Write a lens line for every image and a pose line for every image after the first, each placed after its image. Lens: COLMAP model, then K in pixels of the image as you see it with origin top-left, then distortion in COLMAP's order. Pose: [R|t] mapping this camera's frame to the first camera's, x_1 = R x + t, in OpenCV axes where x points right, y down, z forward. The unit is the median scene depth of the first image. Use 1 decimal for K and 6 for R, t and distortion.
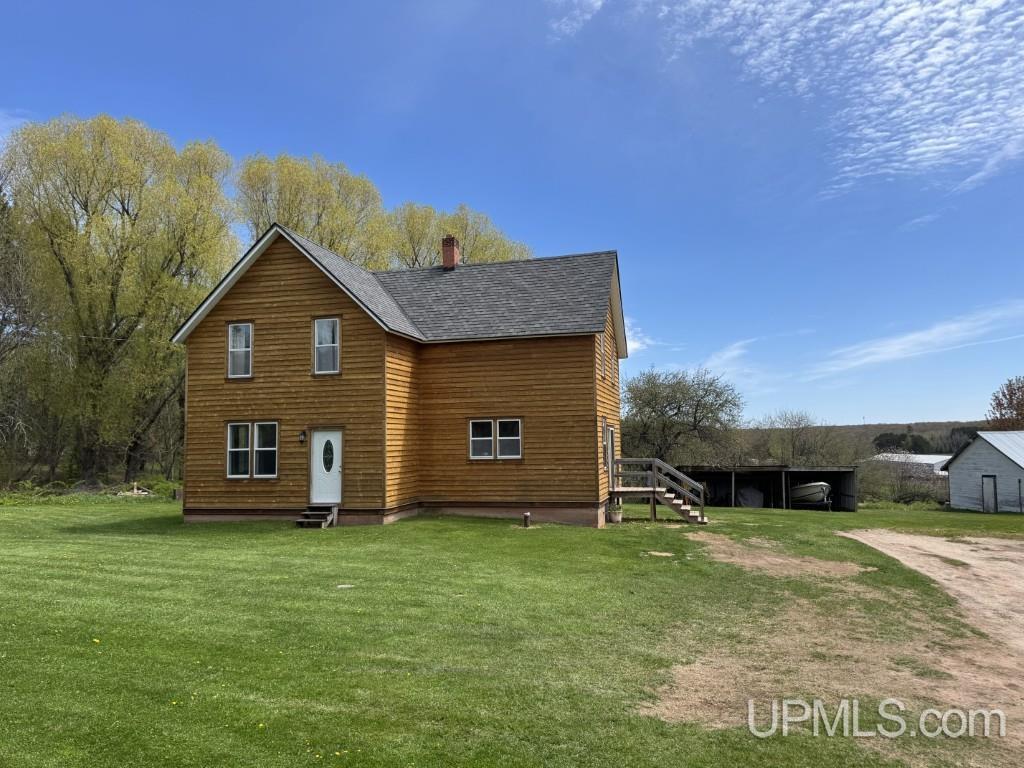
lens RADIAL K [[721.4, 0, 508.9], [0, 721.4, 380.6], [0, 0, 1]] dist [0.053991, -0.055034]
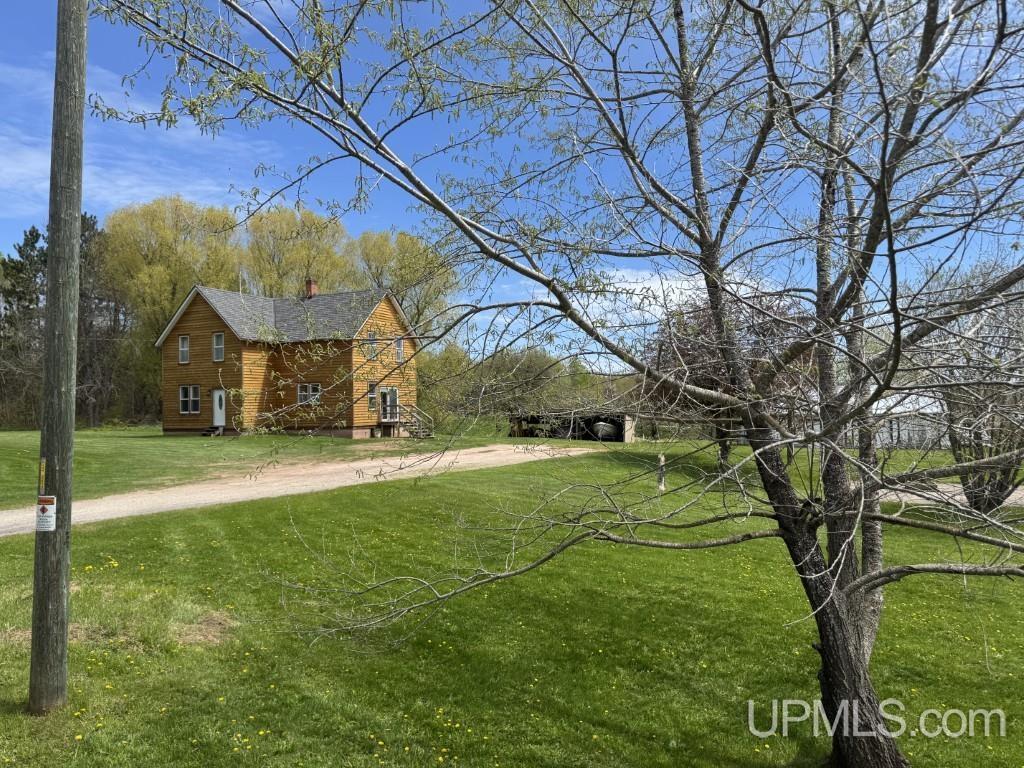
lens RADIAL K [[721.4, 0, 519.0], [0, 721.4, 377.9], [0, 0, 1]] dist [0.053991, -0.055034]
pose [[0.979772, -0.009461, -0.199894, 1.707868], [0.020078, 0.998489, 0.051155, -0.086454], [0.199108, -0.054133, 0.978481, -1.411942]]
